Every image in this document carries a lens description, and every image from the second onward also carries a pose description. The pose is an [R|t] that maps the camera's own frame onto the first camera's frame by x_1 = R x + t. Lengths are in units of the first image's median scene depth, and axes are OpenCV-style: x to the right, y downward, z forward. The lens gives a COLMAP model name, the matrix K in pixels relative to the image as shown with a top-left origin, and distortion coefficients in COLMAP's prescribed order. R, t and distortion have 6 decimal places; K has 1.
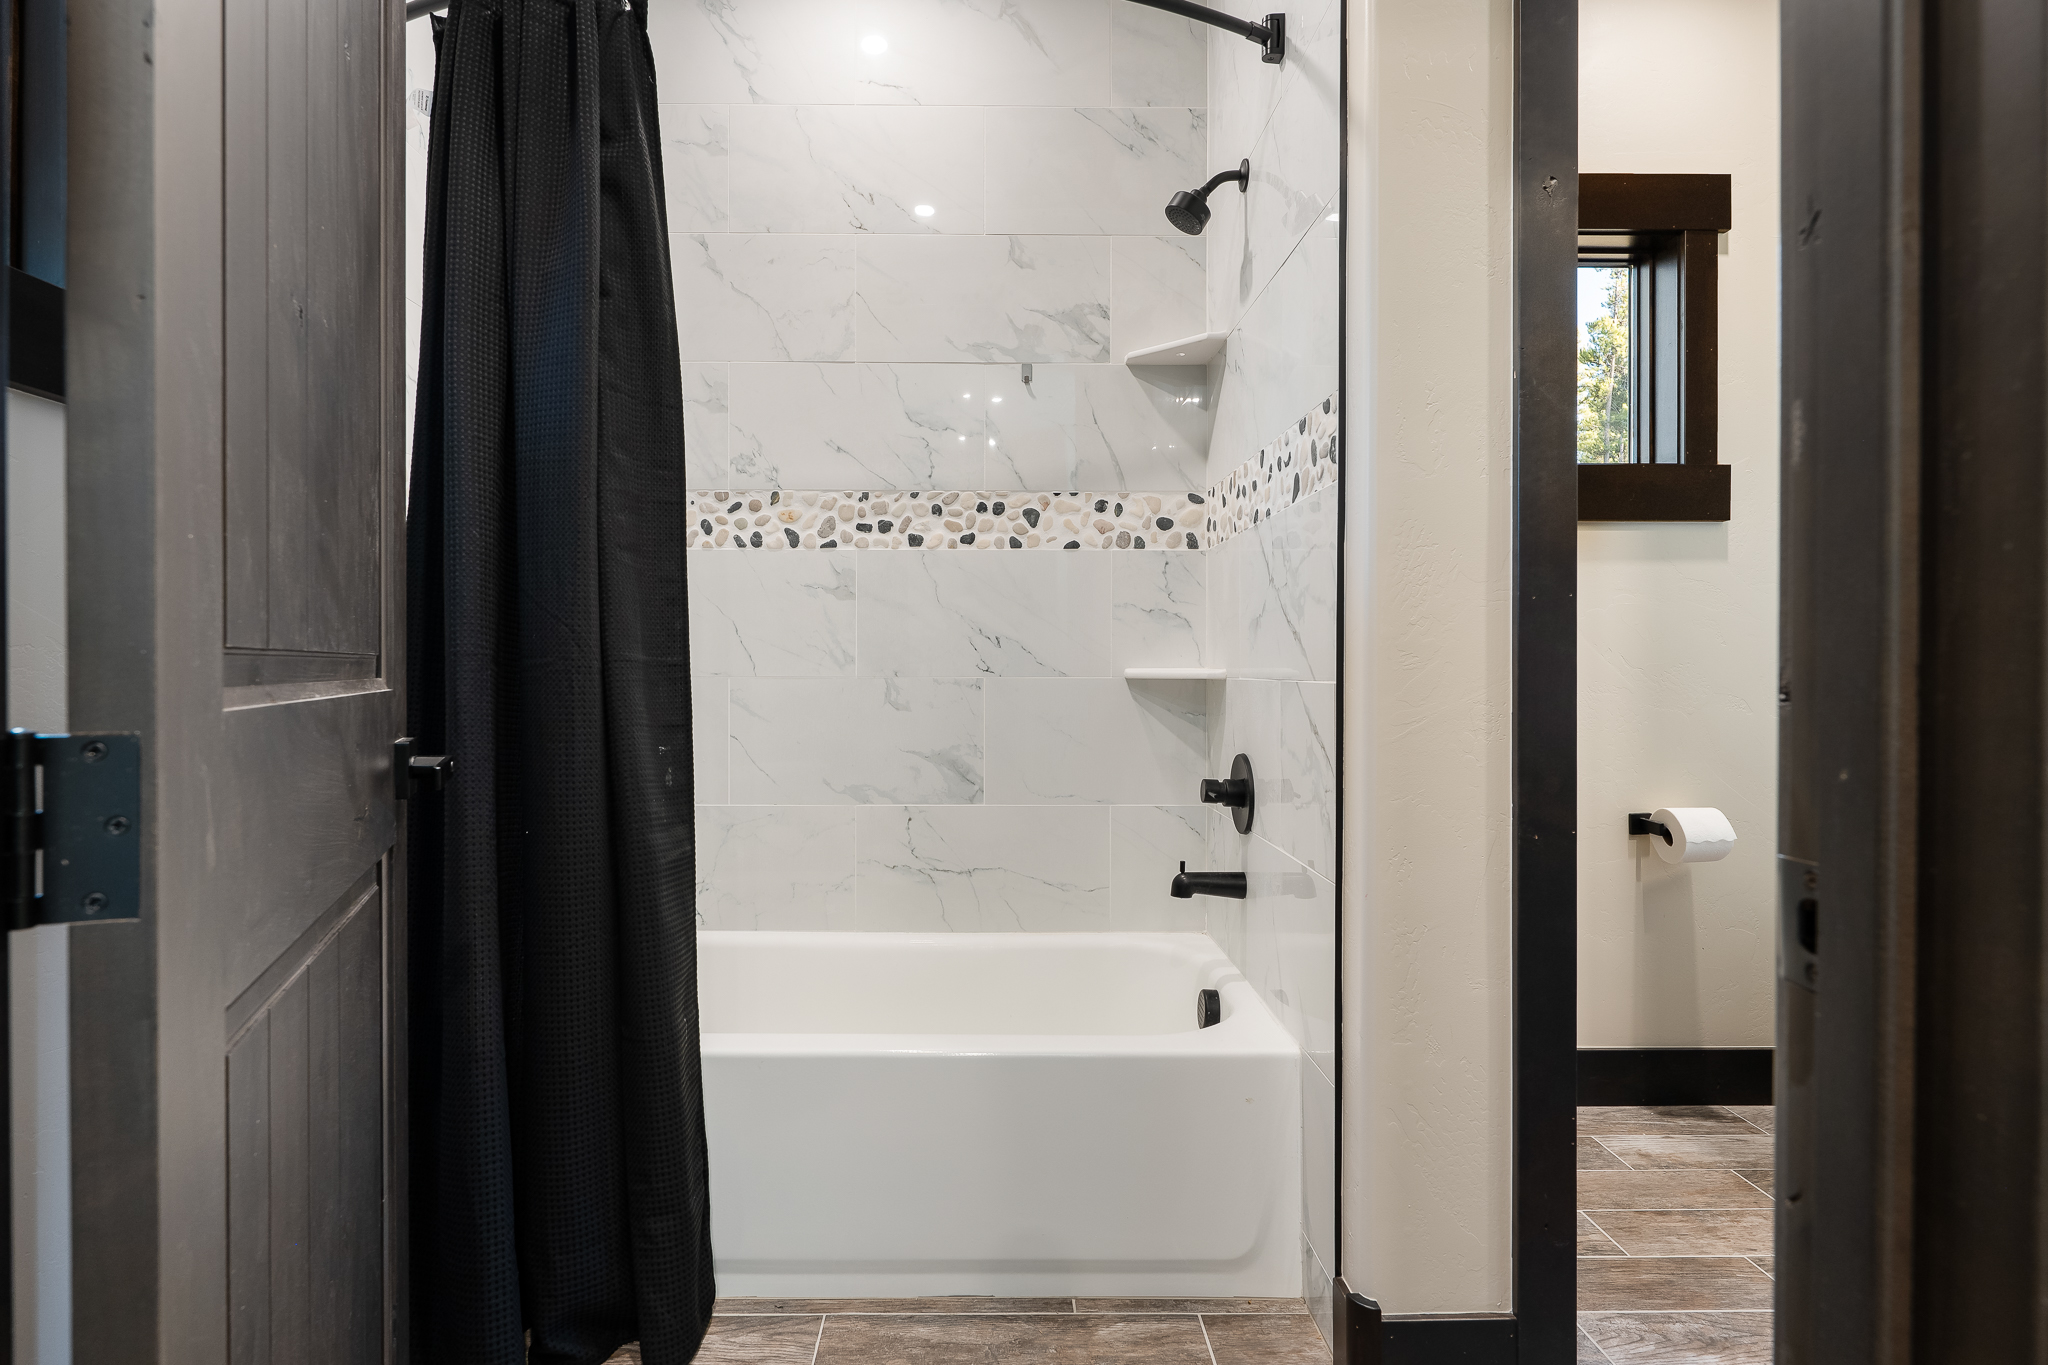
lens RADIAL K [[1073.2, 0, 1022.0], [0, 1073.2, 666.4], [0, 0, 1]] dist [-0.002829, -0.000303]
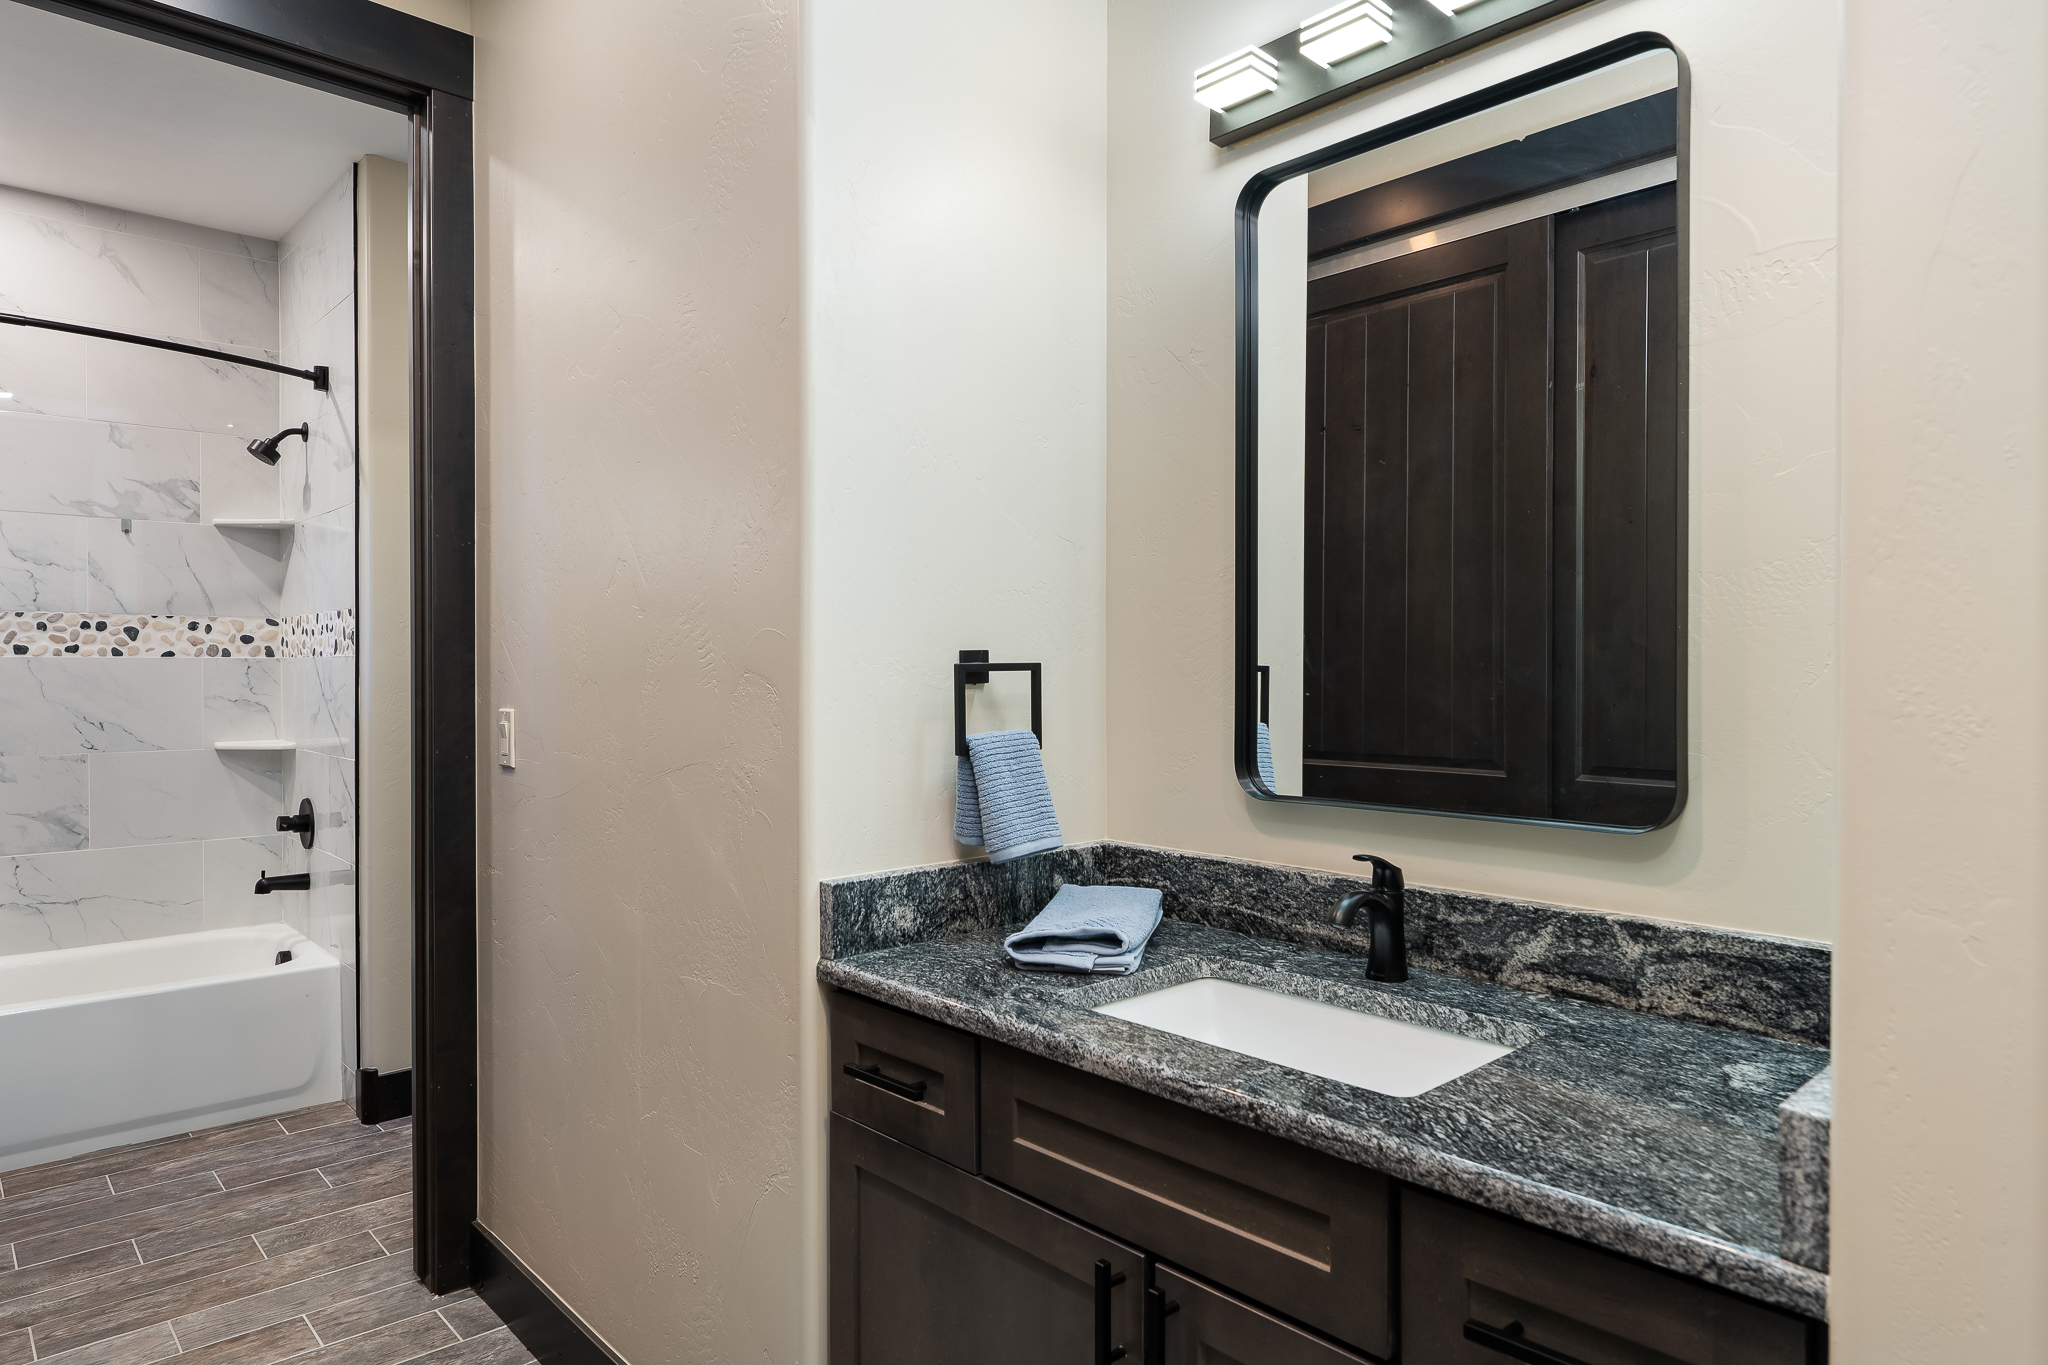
lens RADIAL K [[1218.3, 0, 1019.5], [0, 1218.3, 670.5], [0, 0, 1]] dist [-0.004379, 0.000001]
pose [[0.762674, -0.006977, 0.646745, -0.128897], [0.005354, 0.999976, 0.004474, -0.093101], [-0.646761, 0.000051, 0.762693, -0.891589]]
